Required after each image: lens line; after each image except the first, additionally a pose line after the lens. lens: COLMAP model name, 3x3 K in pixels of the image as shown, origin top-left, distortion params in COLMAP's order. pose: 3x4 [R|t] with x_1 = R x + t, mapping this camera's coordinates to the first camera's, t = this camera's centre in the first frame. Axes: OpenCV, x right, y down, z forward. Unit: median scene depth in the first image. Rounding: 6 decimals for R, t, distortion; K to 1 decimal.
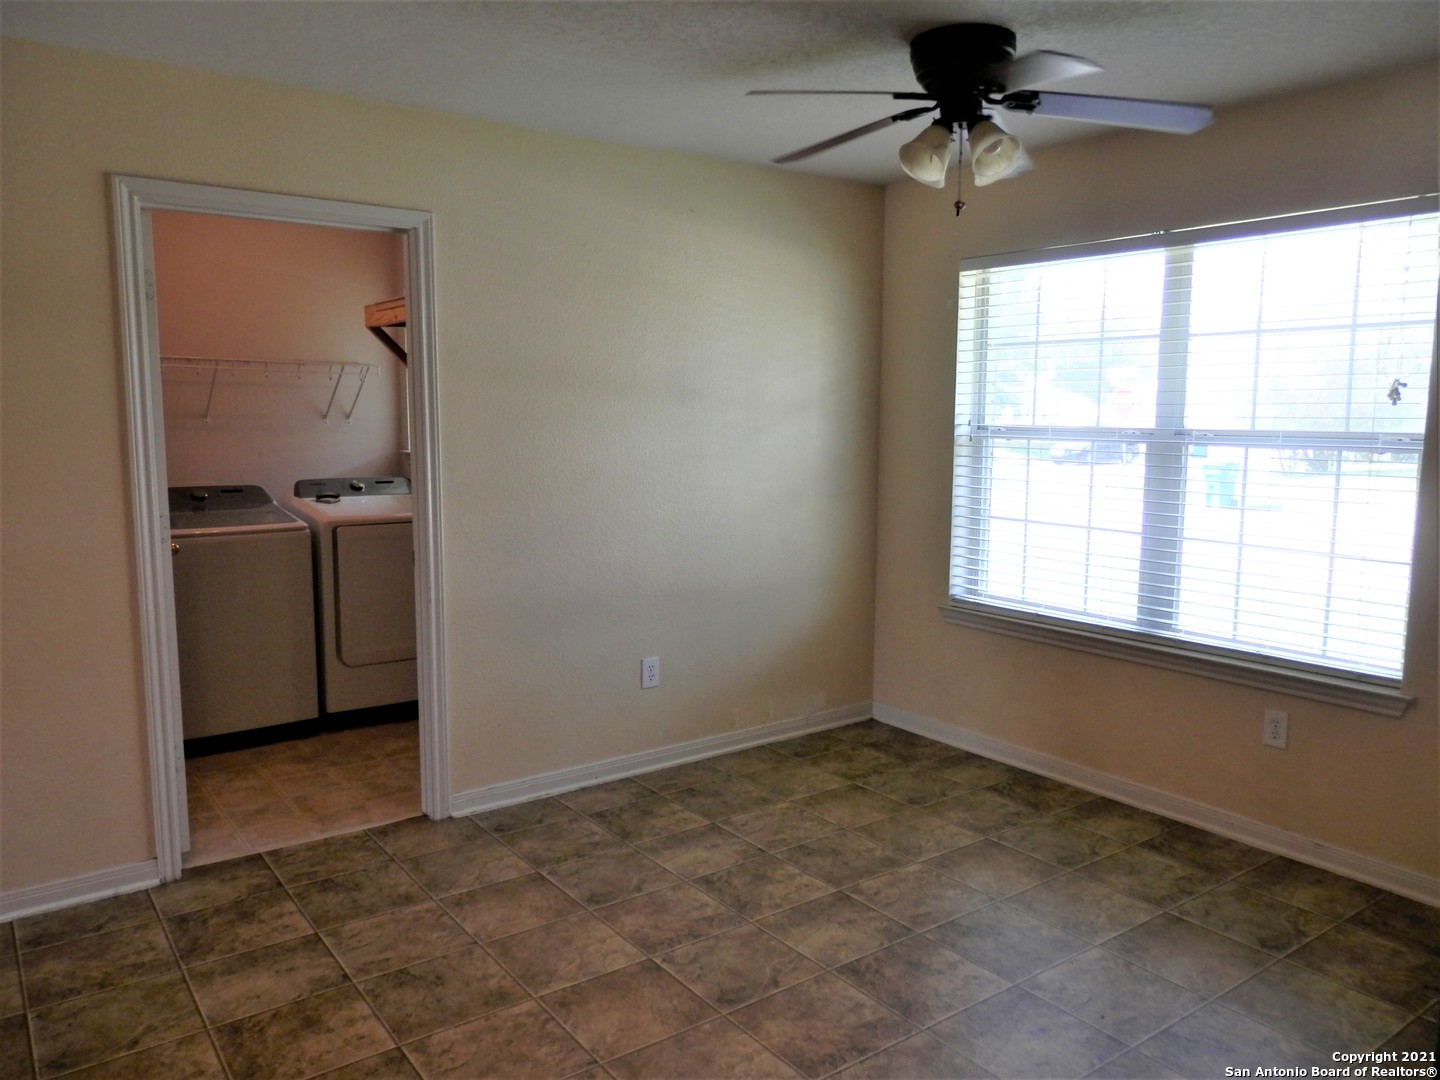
lens RADIAL K [[1062.5, 0, 714.7], [0, 1062.5, 540.7], [0, 0, 1]] dist [0.006931, -0.001941]
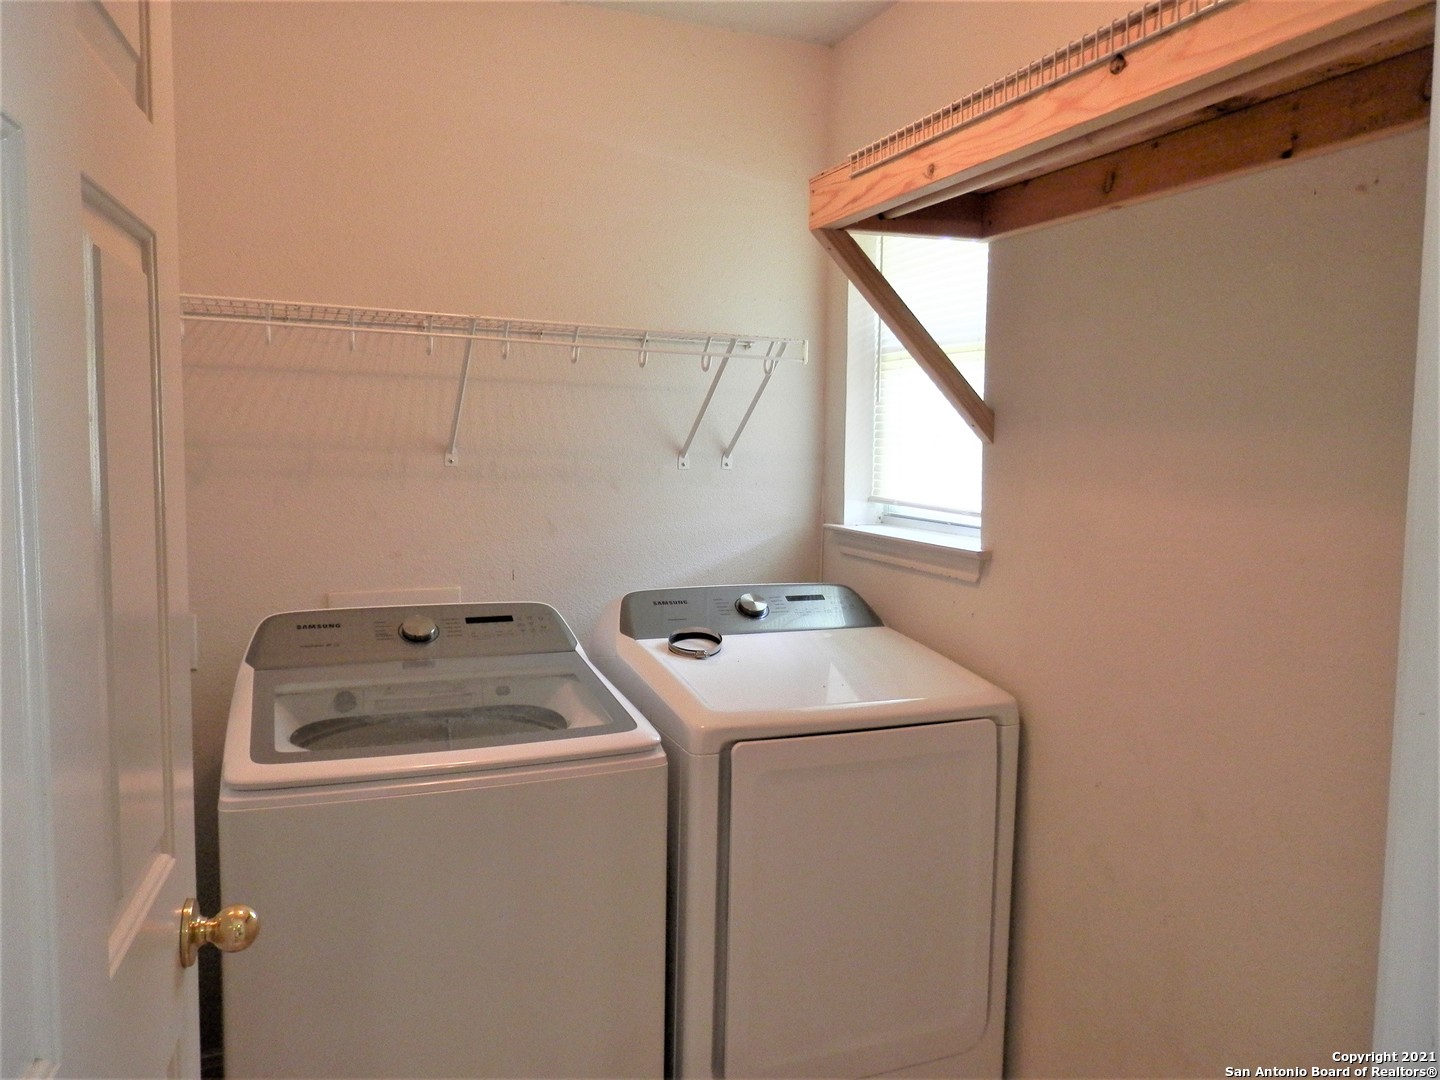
lens RADIAL K [[1062.5, 0, 714.7], [0, 1062.5, 540.7], [0, 0, 1]] dist [0.006931, -0.001941]
pose [[0.968204, 0.031502, -0.248172, -0.250482], [-0.040573, 0.998679, -0.031519, -0.067376], [0.246852, 0.040586, 0.968203, 0.585303]]
